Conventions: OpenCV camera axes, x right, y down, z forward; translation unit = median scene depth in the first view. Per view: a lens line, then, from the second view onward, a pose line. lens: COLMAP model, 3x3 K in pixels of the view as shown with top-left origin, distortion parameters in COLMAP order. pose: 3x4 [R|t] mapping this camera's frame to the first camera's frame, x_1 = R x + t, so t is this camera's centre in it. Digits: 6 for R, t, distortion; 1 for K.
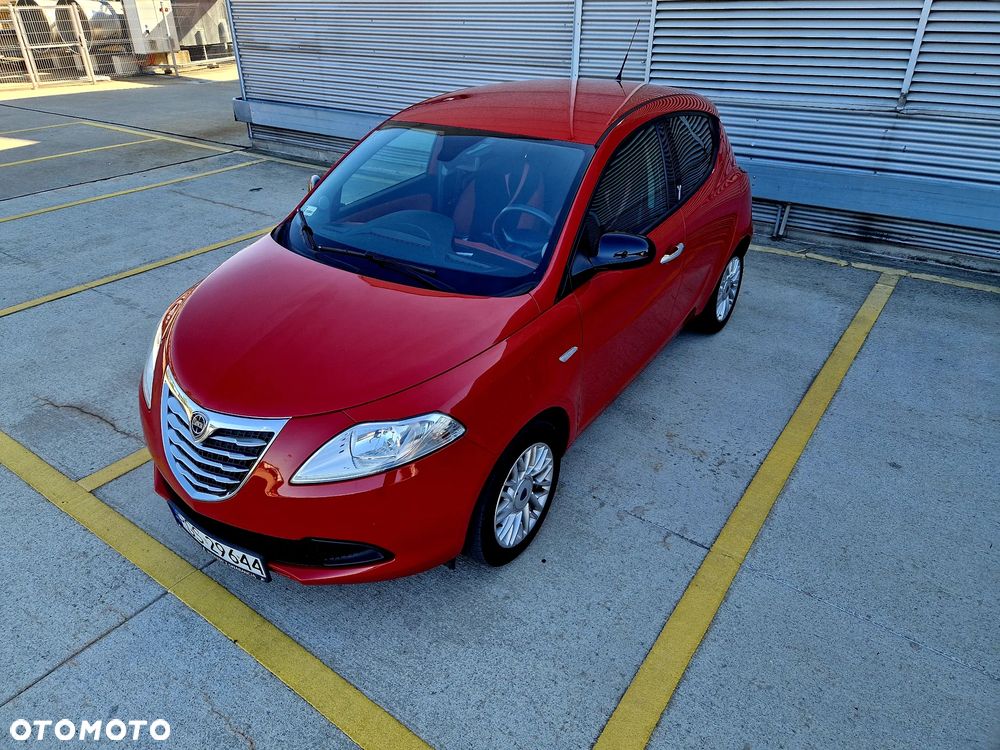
lens RADIAL K [[670.6, 0, 488.6], [0, 670.6, 365.9], [0, 0, 1]] dist [0.061355, -0.050980]
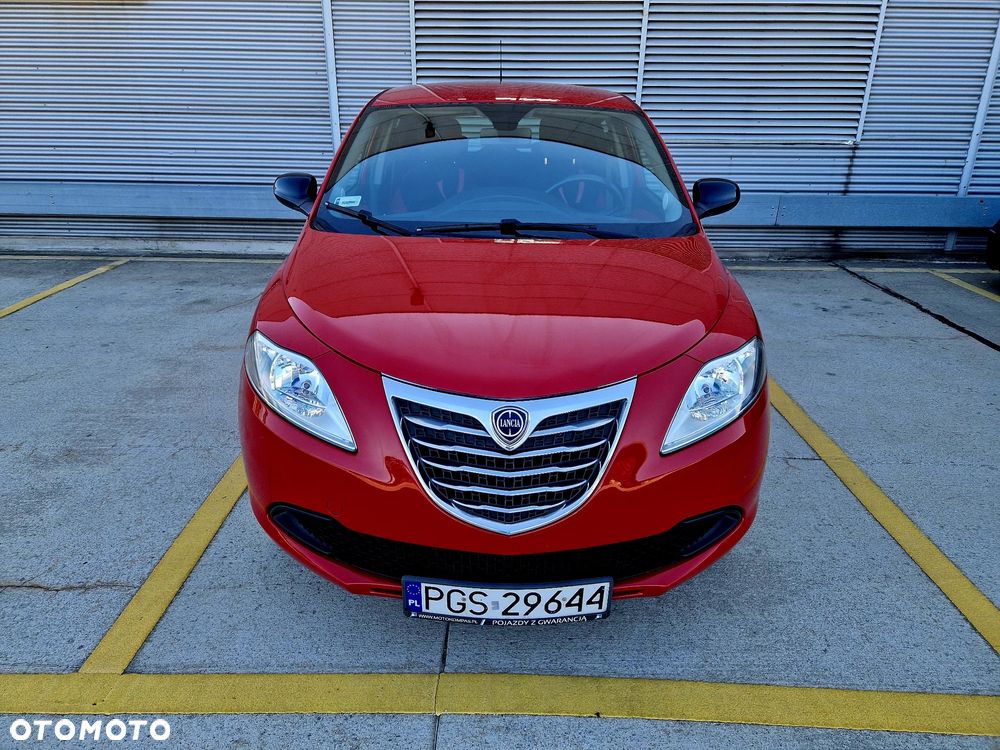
lens RADIAL K [[670.6, 0, 496.1], [0, 670.6, 366.3], [0, 0, 1]] dist [0.061355, -0.050980]
pose [[0.817786, -0.188380, 0.543819, -0.358589], [0.260132, 0.963872, -0.057295, 0.028145], [-0.513378, 0.188320, 0.837245, 0.174322]]
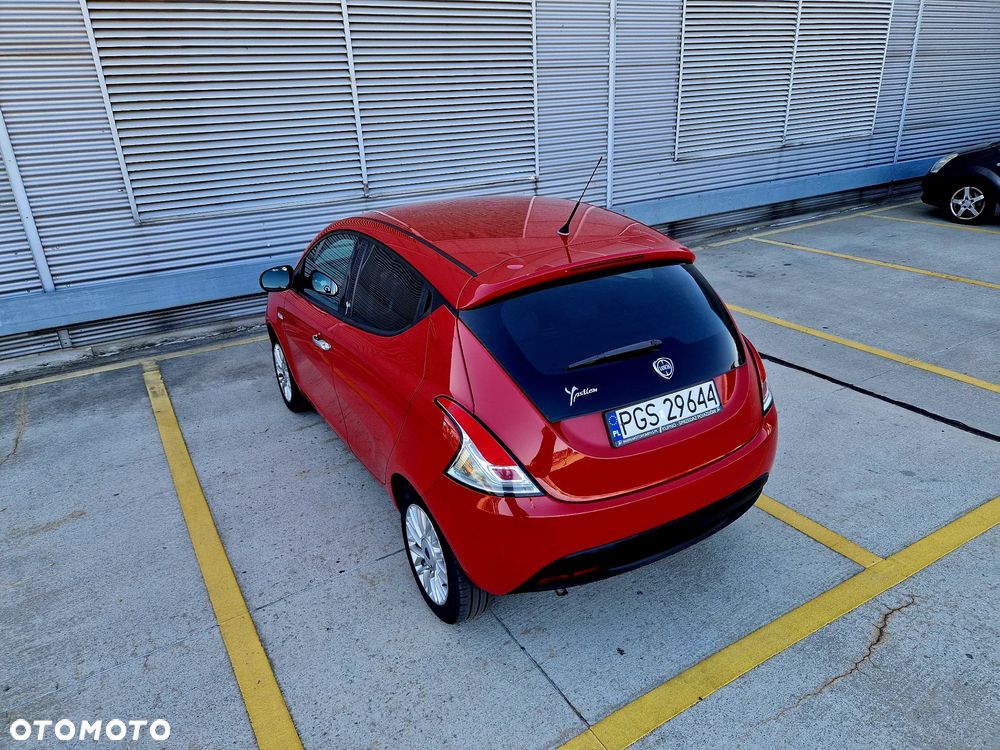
lens RADIAL K [[670.6, 0, 501.8], [0, 670.6, 375.1], [0, 0, 1]] dist [0.061355, -0.050980]
pose [[0.386261, -0.362884, 0.848008, -0.544953], [0.477354, 0.865313, 0.152858, -0.149249], [-0.789262, 0.345757, 0.507461, 0.247596]]
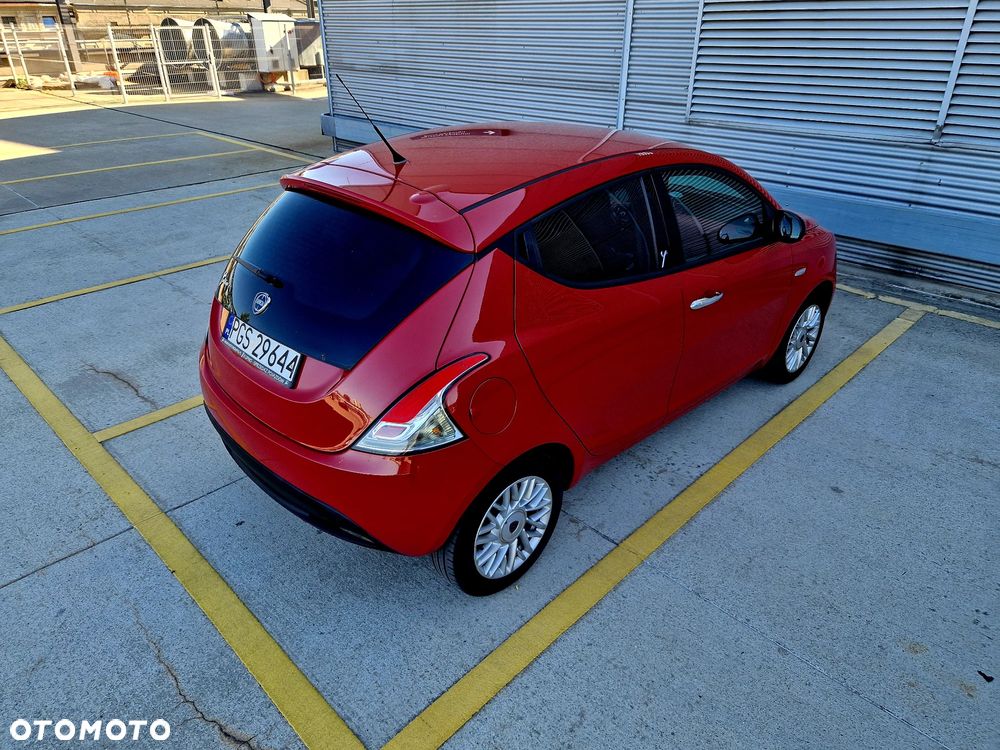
lens RADIAL K [[670.6, 0, 497.9], [0, 670.6, 373.1], [0, 0, 1]] dist [0.061355, -0.050980]
pose [[0.988506, 0.077181, -0.129997, 0.137747], [-0.079673, 0.996722, -0.014077, 0.017621], [0.128484, 0.024272, 0.991414, -0.040999]]
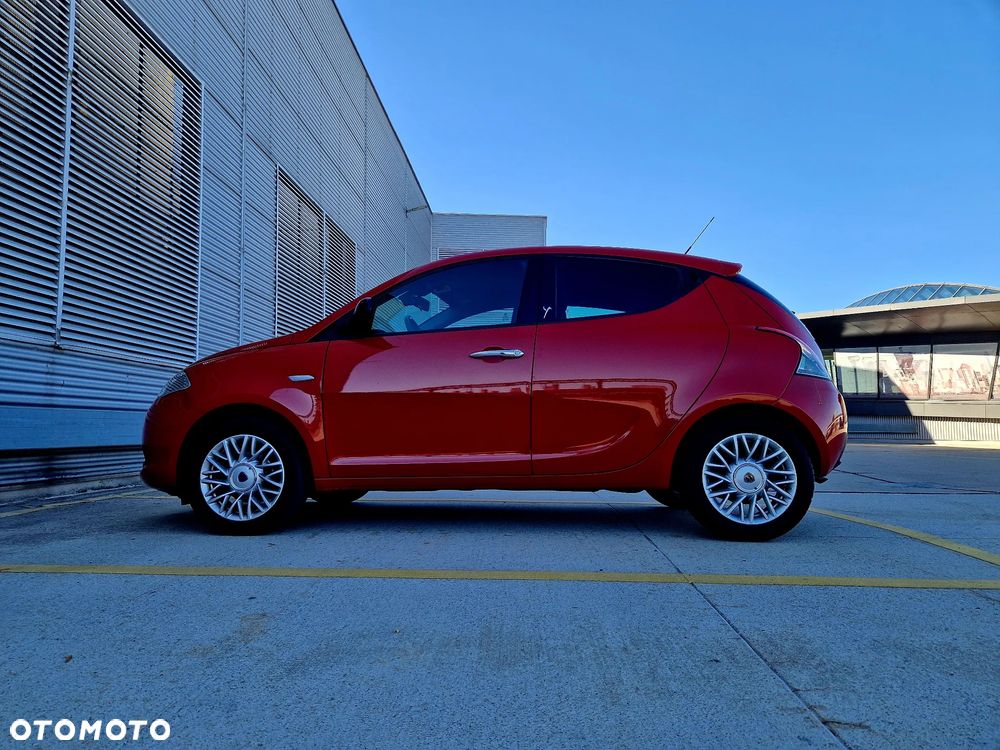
lens RADIAL K [[670.6, 0, 492.5], [0, 670.6, 379.2], [0, 0, 1]] dist [0.061355, -0.050980]
pose [[-0.542787, 0.070078, 0.836942, -0.557142], [0.405262, 0.894680, 0.187914, -0.264149], [-0.735626, 0.441178, -0.514020, 1.074690]]
